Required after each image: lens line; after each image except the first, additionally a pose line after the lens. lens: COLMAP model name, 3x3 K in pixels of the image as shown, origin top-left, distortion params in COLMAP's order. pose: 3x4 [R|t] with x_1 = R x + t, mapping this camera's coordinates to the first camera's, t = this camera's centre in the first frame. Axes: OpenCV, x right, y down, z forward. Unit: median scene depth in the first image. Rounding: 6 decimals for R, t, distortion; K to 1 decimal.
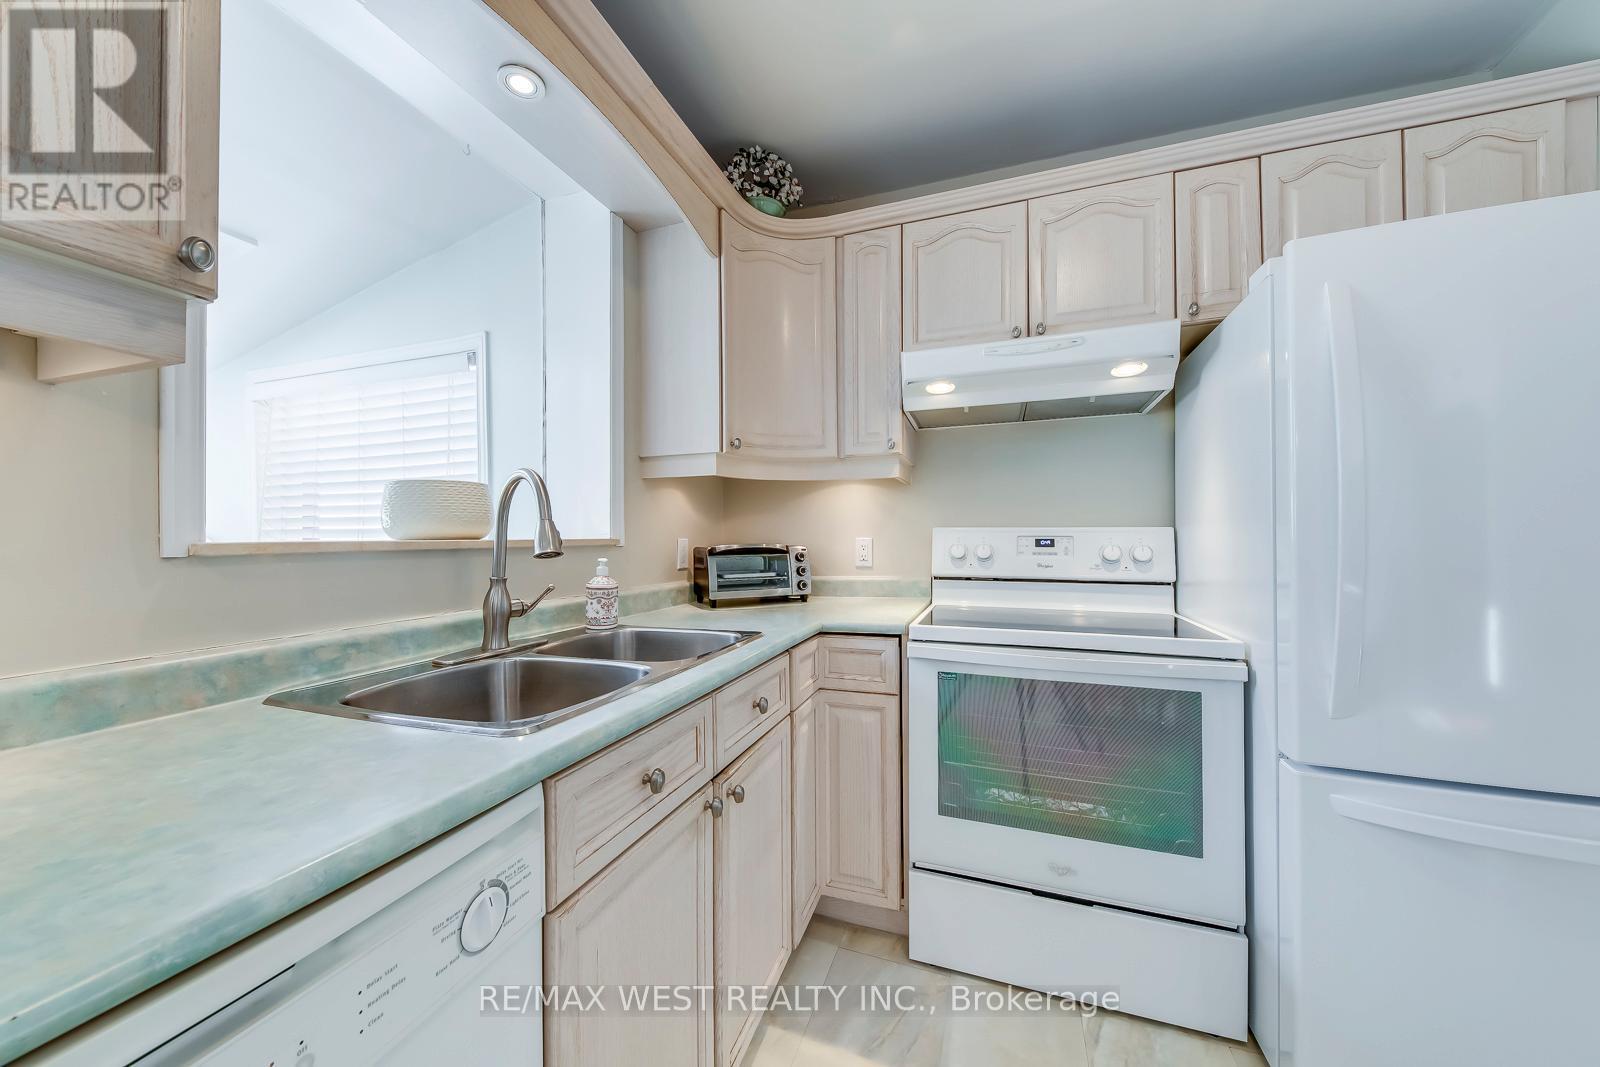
lens RADIAL K [[565.0, 0, 797.1], [0, 565.0, 536.5], [0, 0, 1]] dist [0.014115, -0.006058]
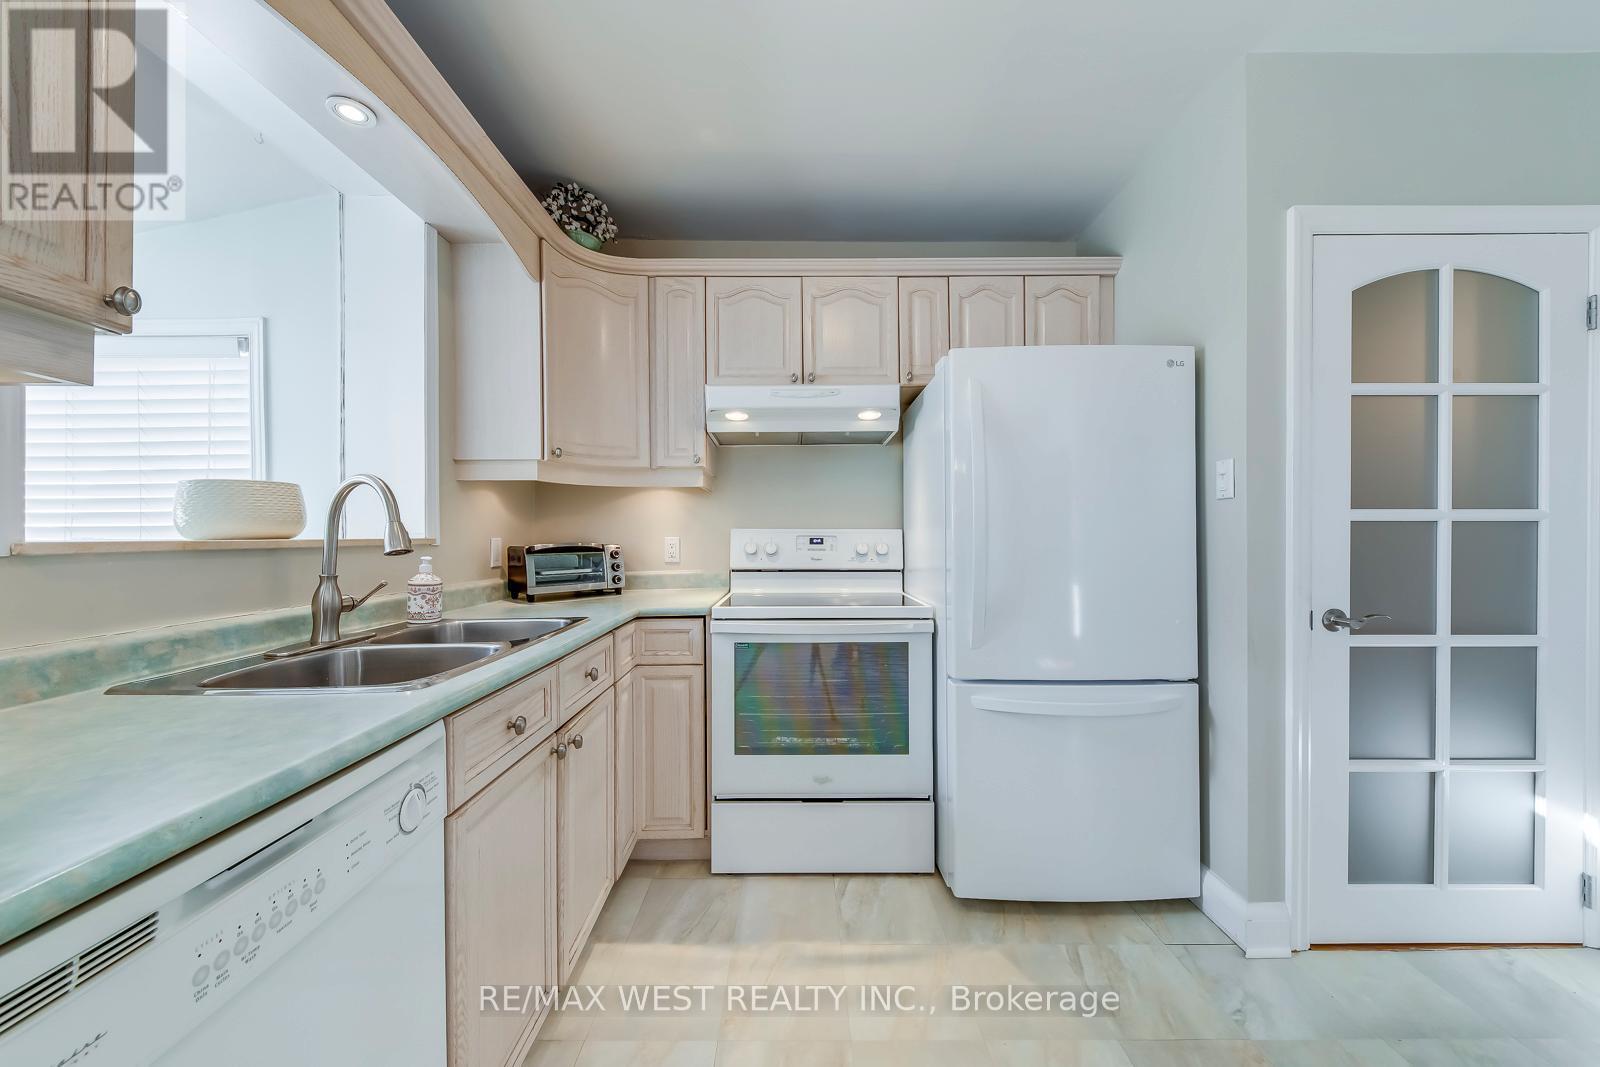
lens RADIAL K [[565.0, 0, 797.1], [0, 565.0, 536.5], [0, 0, 1]] dist [0.014115, -0.006058]
pose [[0.939607, -0.000052, 0.342255, -0.047772], [-0.000178, 1.000000, 0.000643, -0.000092], [-0.342254, -0.000665, 0.939607, -0.214636]]
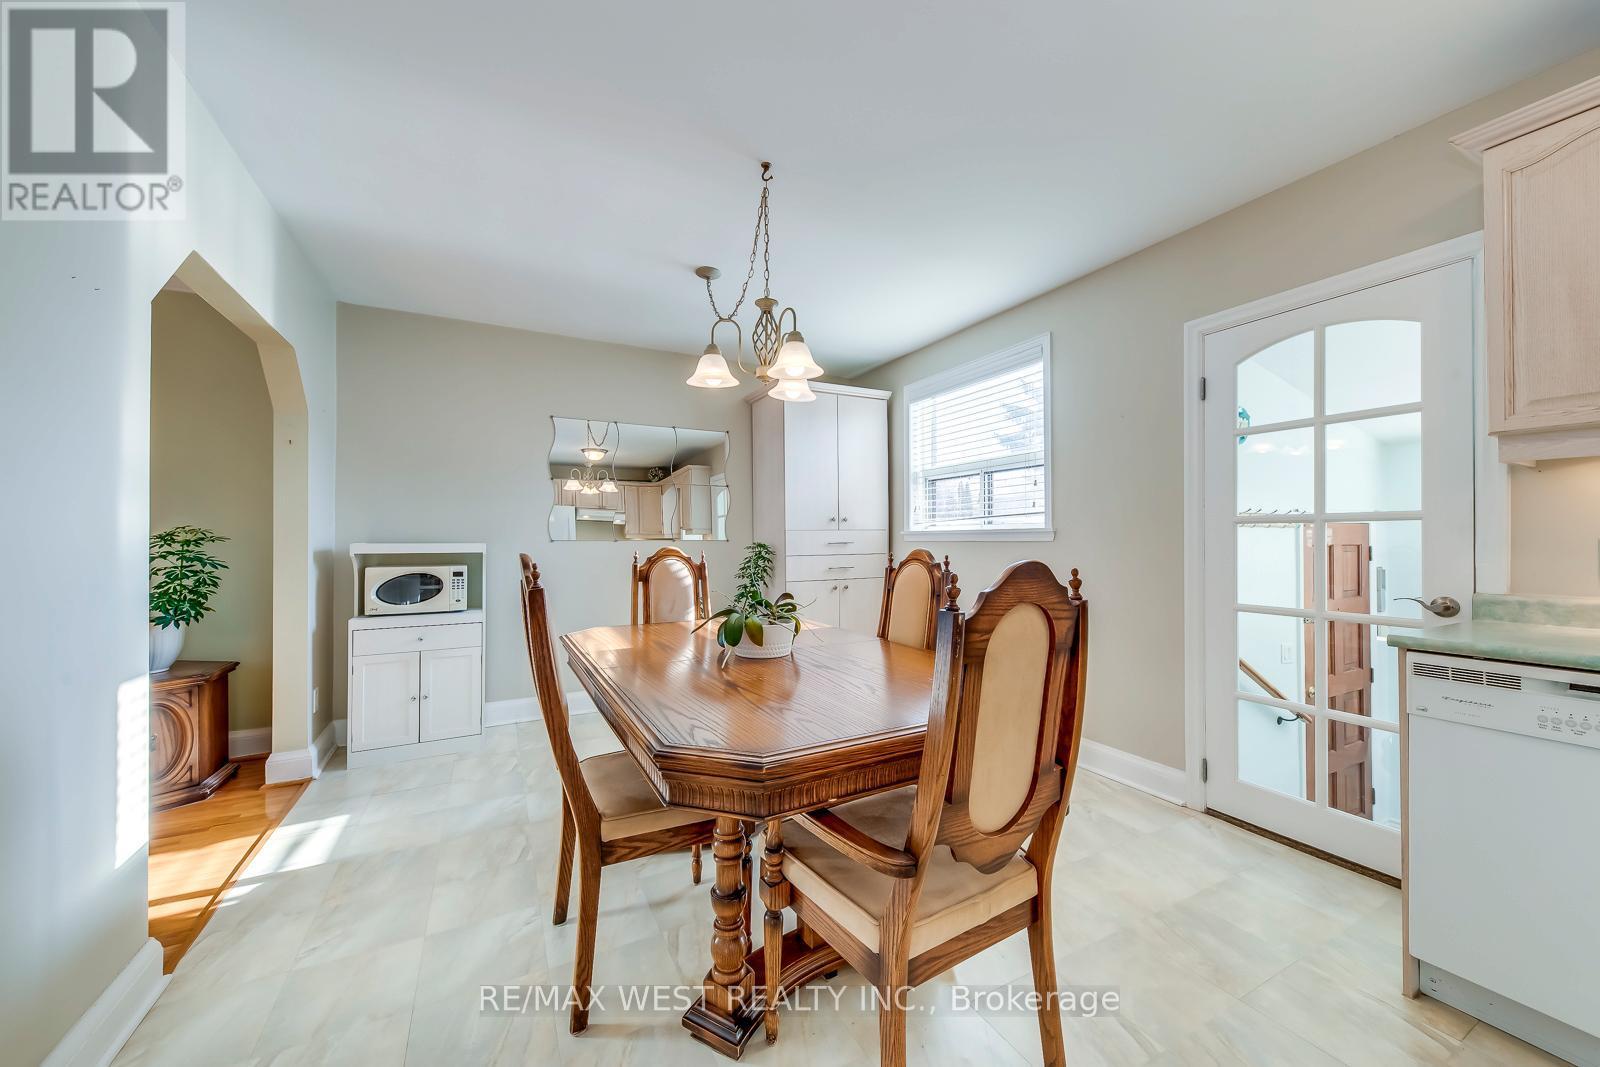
lens RADIAL K [[601.7, 0, 796.3], [0, 601.7, 536.2], [0, 0, 1]] dist [0.013849, -0.006884]
pose [[-0.675326, 0.001143, -0.737519, 0.961780], [0.008751, 0.999941, -0.006464, -0.004405], [0.737468, -0.010819, -0.675296, -0.006747]]
